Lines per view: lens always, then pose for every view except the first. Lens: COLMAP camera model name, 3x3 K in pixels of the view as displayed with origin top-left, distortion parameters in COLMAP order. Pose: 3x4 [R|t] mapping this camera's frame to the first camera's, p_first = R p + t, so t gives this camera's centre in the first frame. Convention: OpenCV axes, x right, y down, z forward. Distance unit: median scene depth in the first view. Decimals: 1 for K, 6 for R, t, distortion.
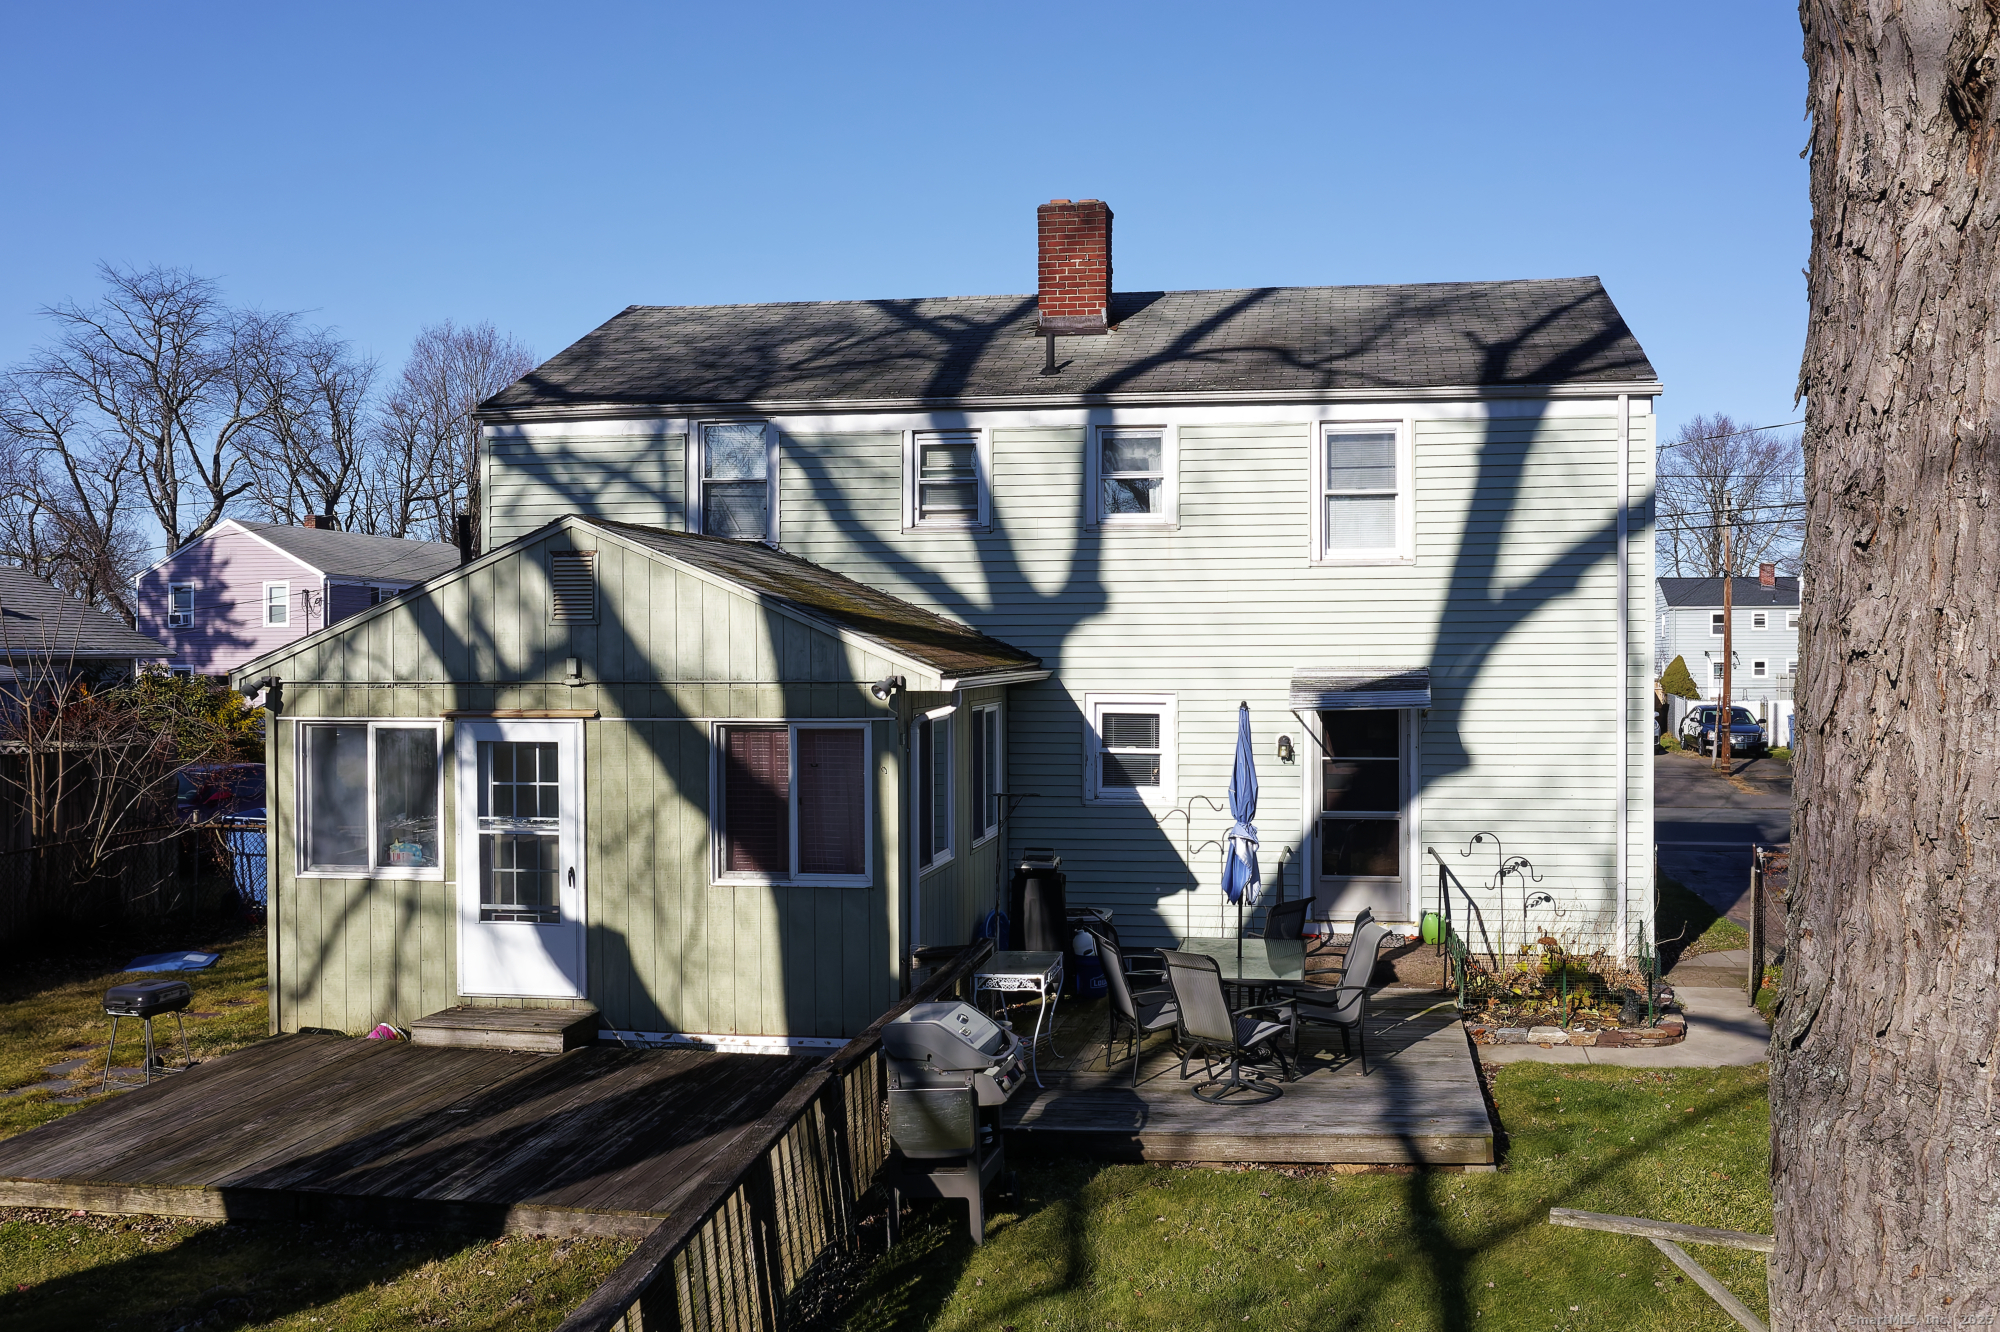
lens RADIAL K [[1581.4, 0, 1000.0], [0, 1581.4, 666.0], [0, 0, 1]] dist [0.004056, 0.001236]
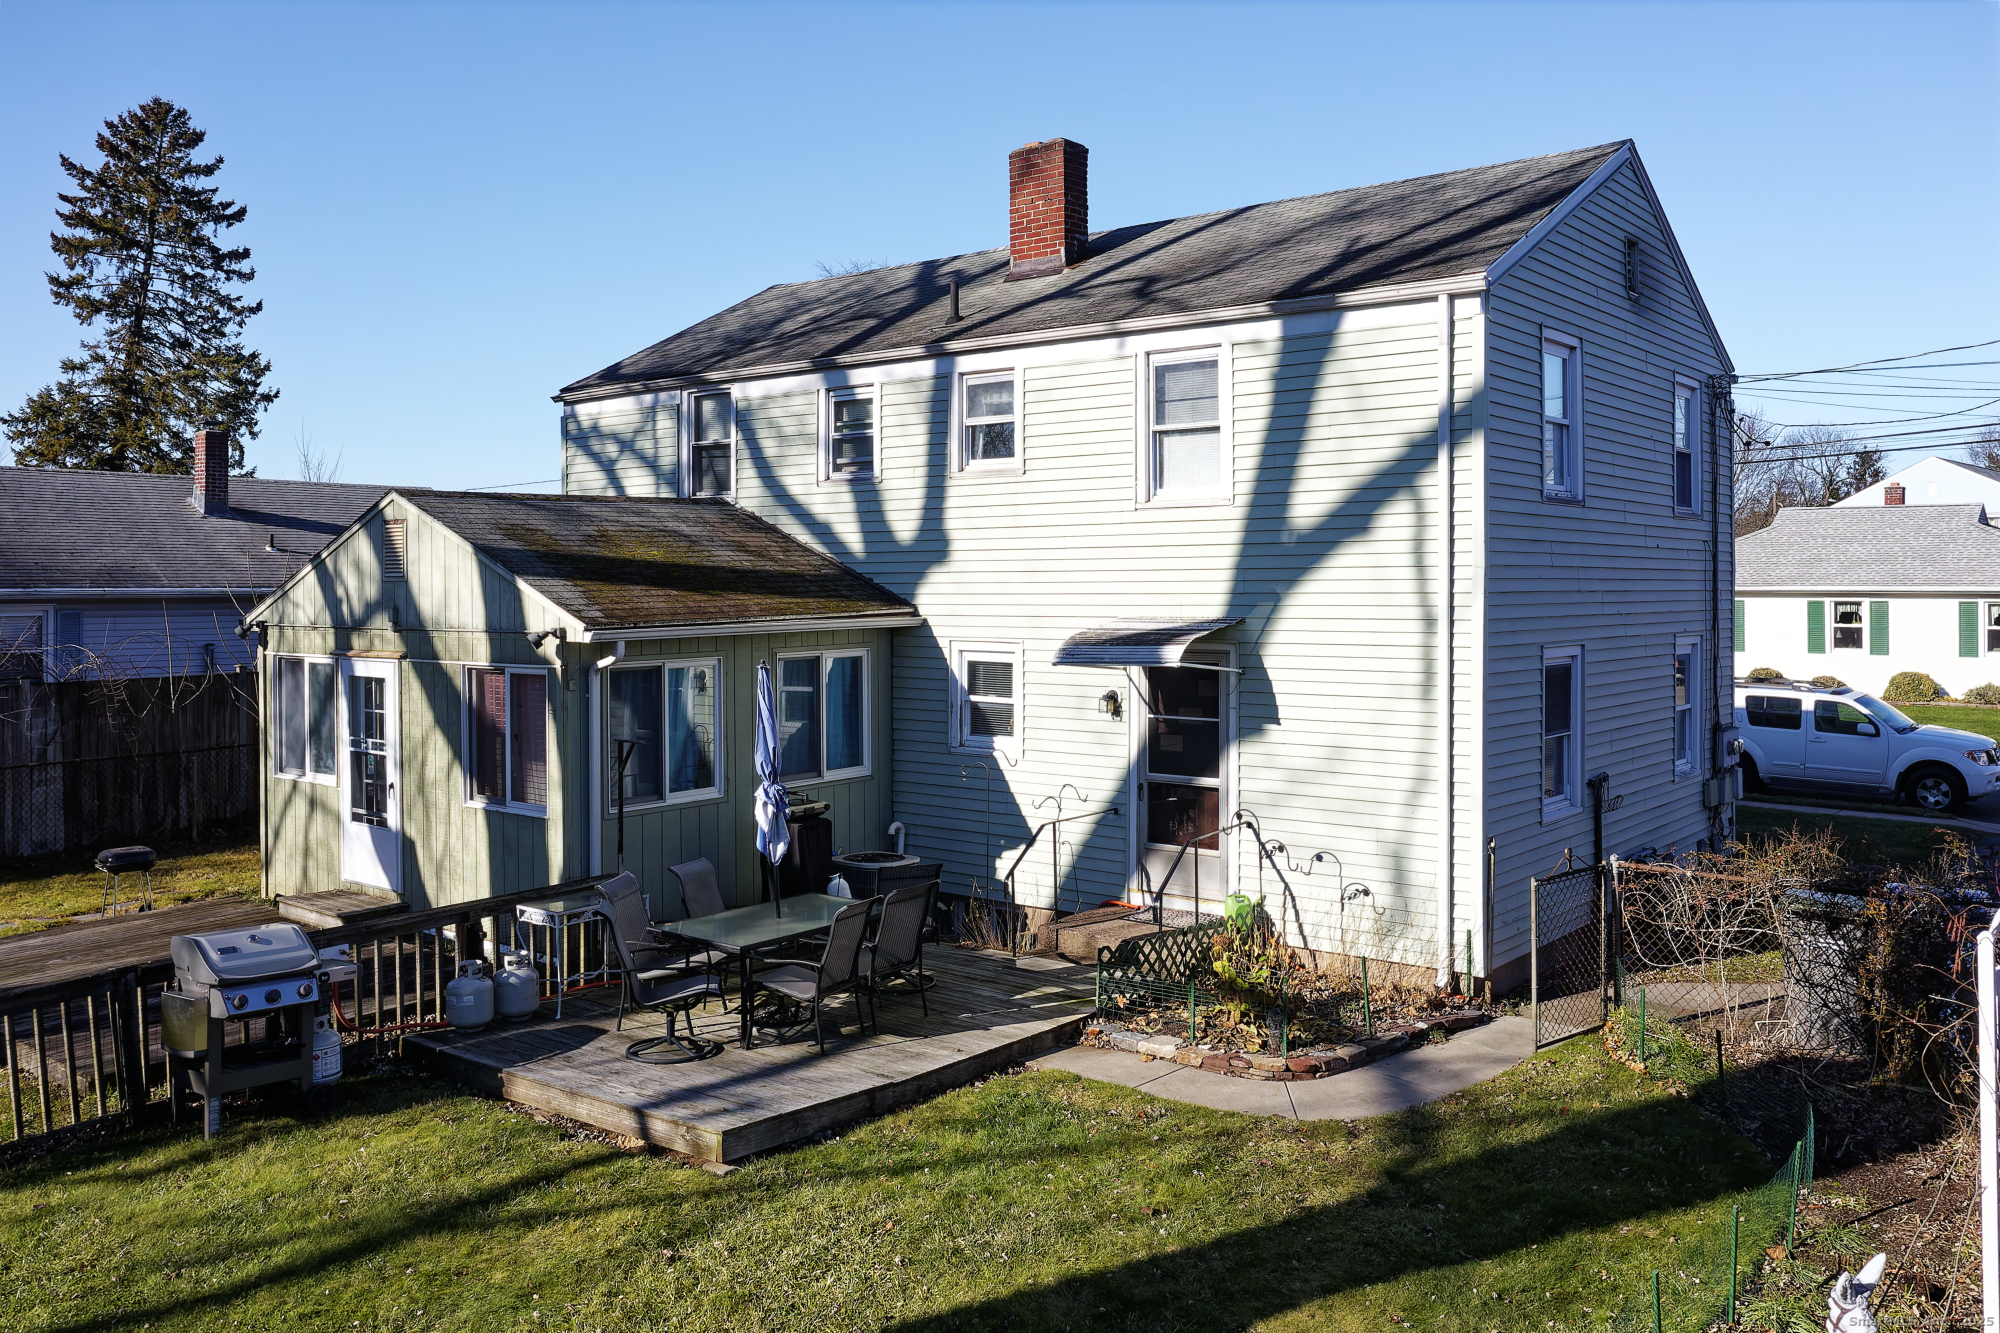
lens RADIAL K [[1548.8, 0, 1001.8], [0, 1548.8, 560.3], [0, 0, 1]] dist [0.008846, 0.002258]
pose [[0.859335, -0.008985, -0.511334, 0.595660], [0.001494, 0.999885, -0.015059, -0.019253], [0.511411, 0.012177, 0.859250, 0.175594]]
